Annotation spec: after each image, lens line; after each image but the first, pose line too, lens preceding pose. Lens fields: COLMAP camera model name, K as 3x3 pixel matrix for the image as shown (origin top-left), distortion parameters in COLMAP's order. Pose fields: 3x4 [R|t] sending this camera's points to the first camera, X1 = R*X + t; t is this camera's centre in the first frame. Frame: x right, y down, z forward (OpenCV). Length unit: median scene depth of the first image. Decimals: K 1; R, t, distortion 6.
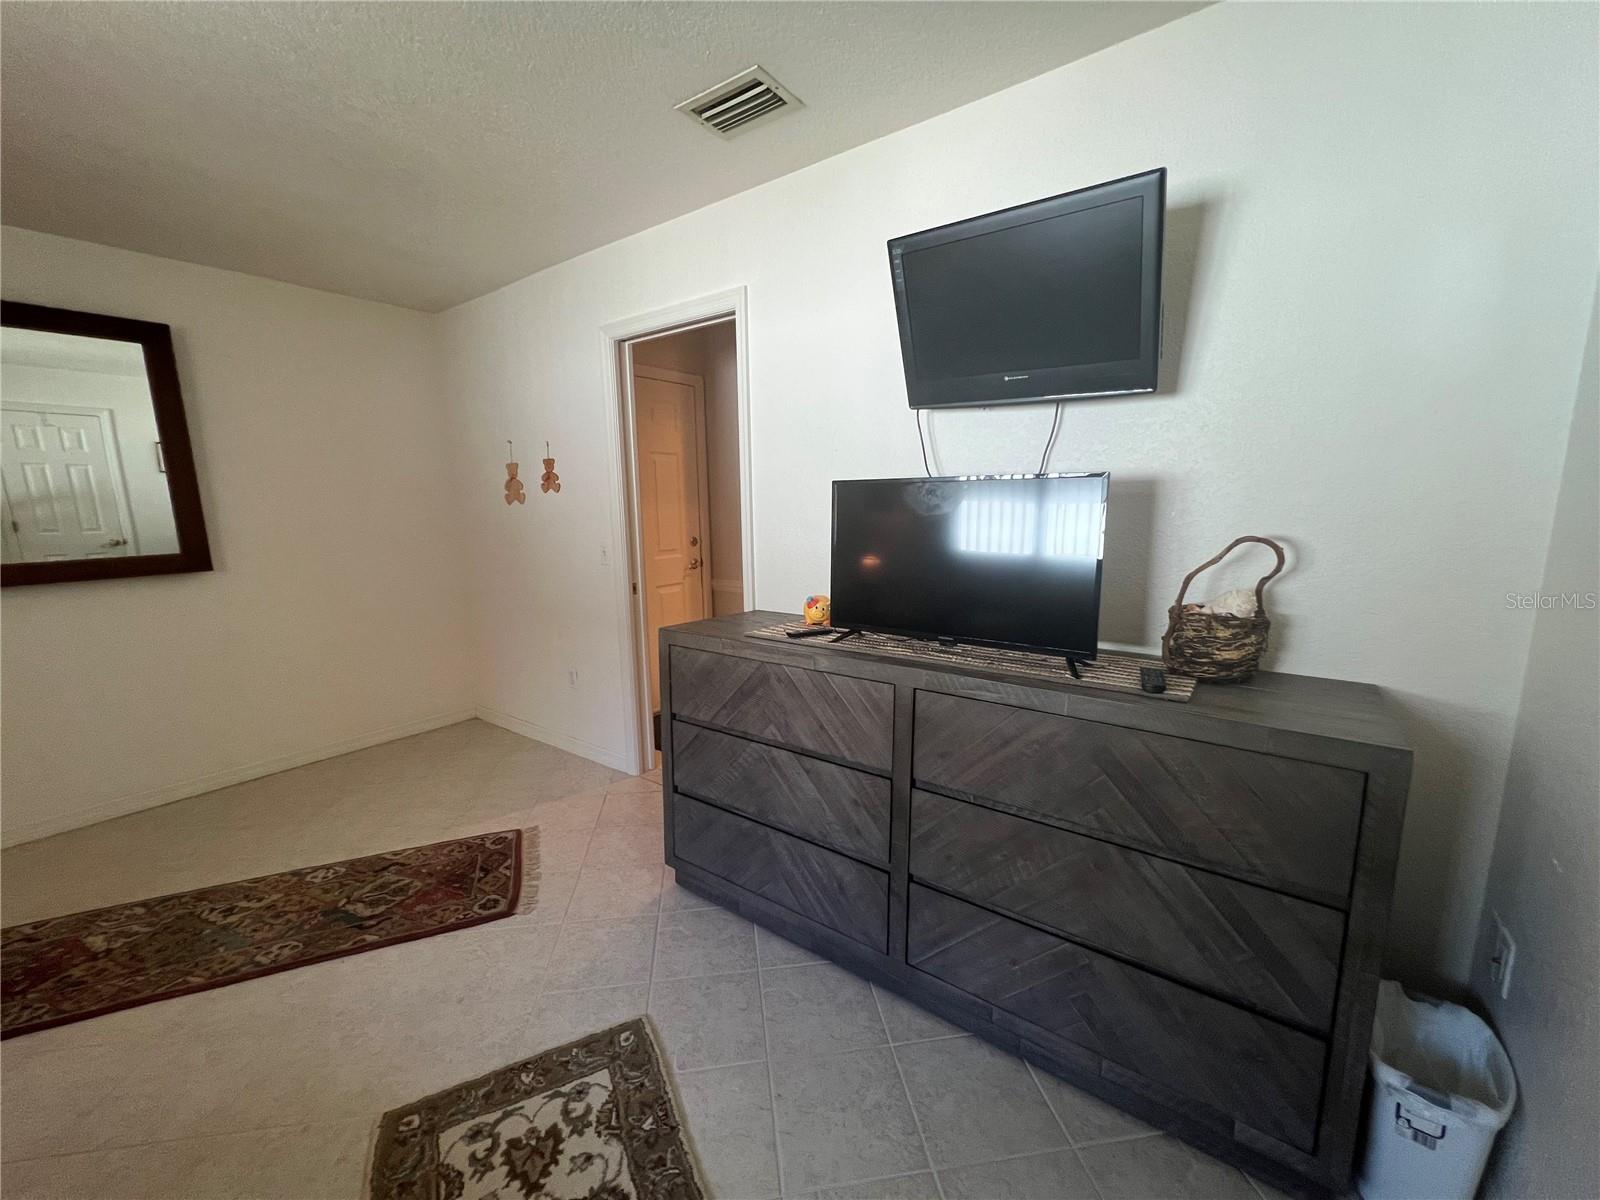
lens RADIAL K [[639.0, 0, 799.0], [0, 639.0, 604.2], [0, 0, 1]] dist [-0.001246, -0.000058]
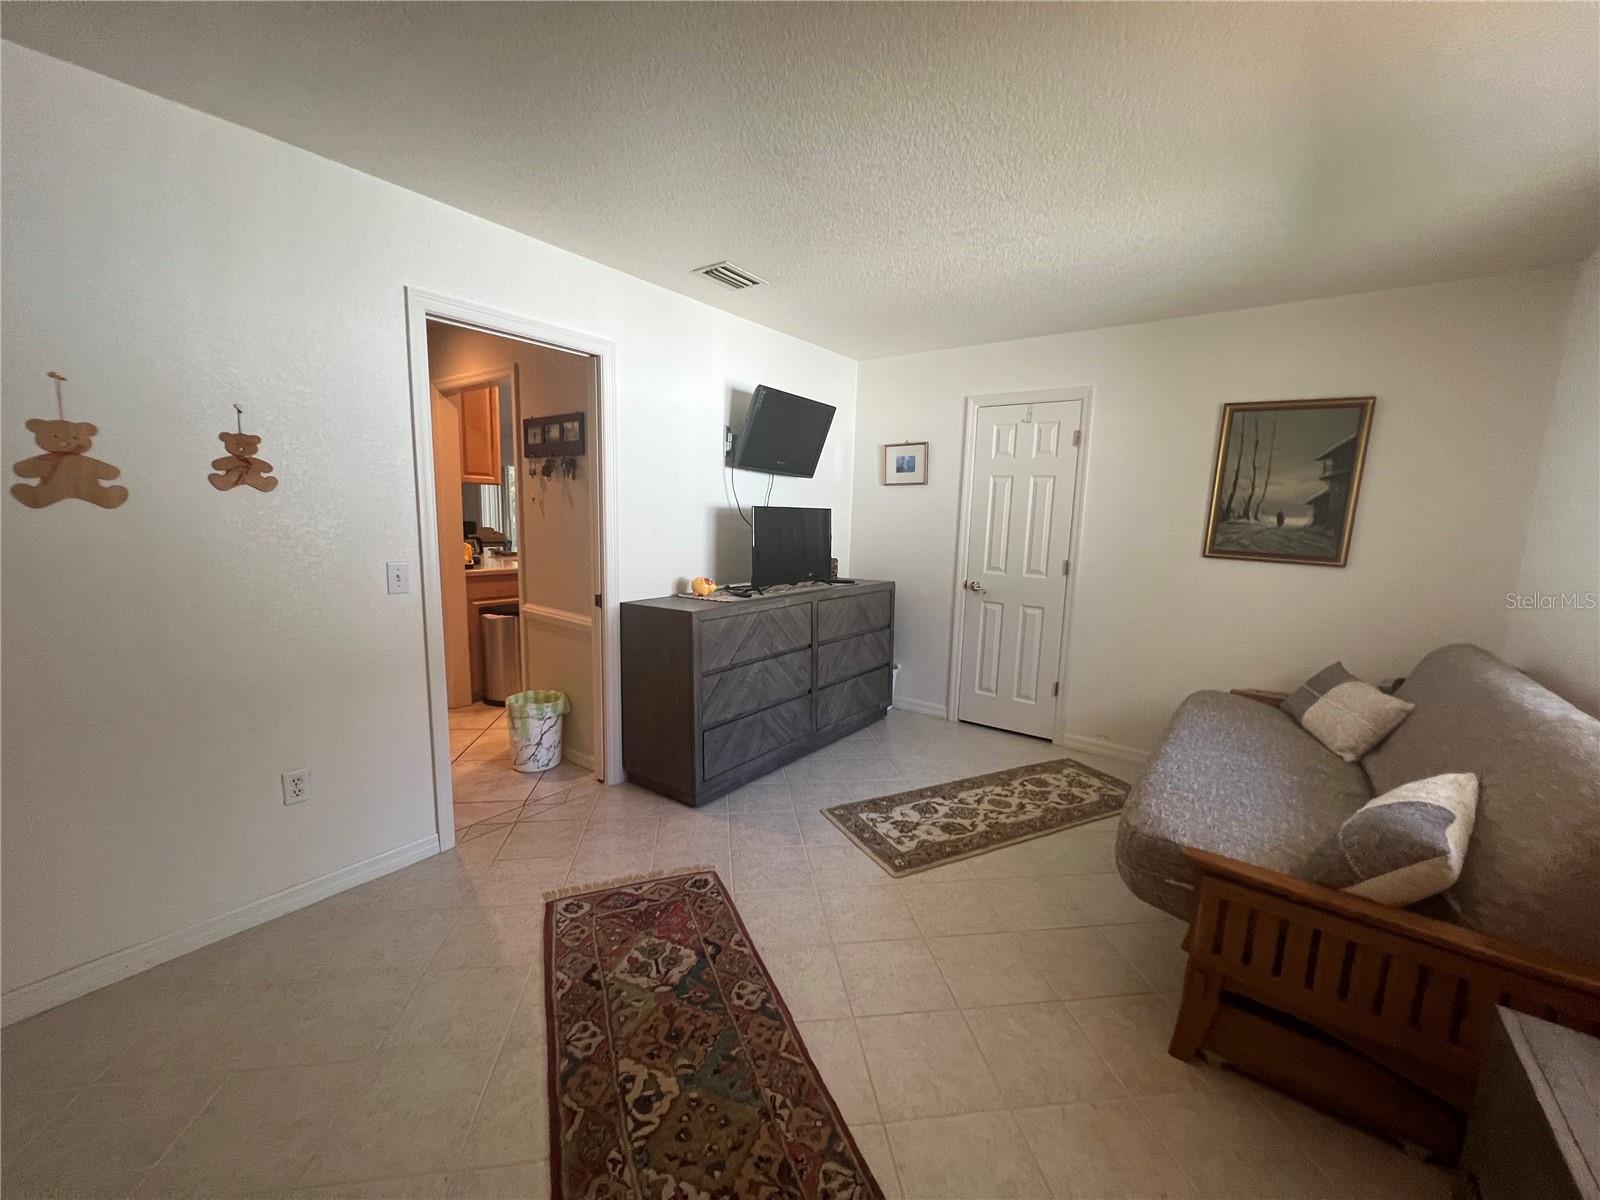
lens RADIAL K [[639.0, 0, 799.0], [0, 639.0, 604.2], [0, 0, 1]] dist [-0.001246, -0.000058]
pose [[0.000435, -0.128706, 0.991683, -1.738638], [0.140772, 0.981816, 0.127364, -0.130385], [-0.990042, 0.139545, 0.018545, 0.863989]]
